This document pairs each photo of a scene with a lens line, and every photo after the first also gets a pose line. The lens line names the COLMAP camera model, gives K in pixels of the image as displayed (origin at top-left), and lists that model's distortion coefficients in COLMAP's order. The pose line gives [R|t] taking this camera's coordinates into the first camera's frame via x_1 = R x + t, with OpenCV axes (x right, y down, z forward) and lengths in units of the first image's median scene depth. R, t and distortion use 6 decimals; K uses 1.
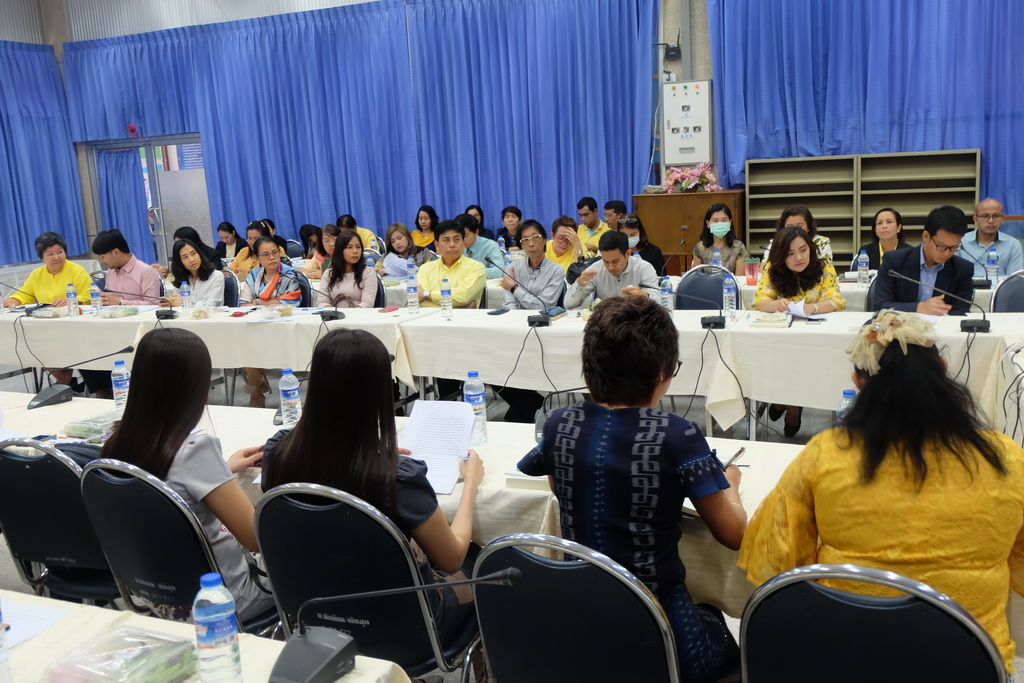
lens RADIAL K [[935.1, 0, 515.2], [0, 935.1, 334.8], [0, 0, 1]] dist [0.008195, 0.000000]
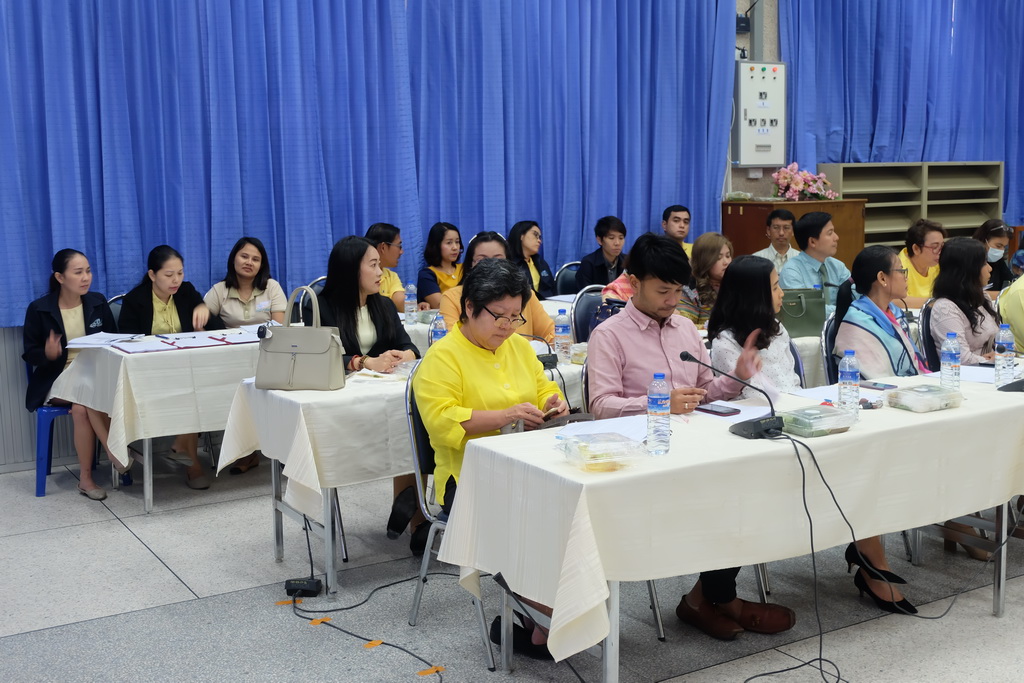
lens RADIAL K [[1263.5, 0, 525.4], [0, 1263.5, 328.1], [0, 0, 1]] dist [-0.018268, 0.000000]
pose [[0.575939, -0.064774, 0.814922, -0.880951], [0.131358, 0.991236, -0.014047, -0.065031], [-0.806870, 0.115137, 0.579400, 0.620068]]
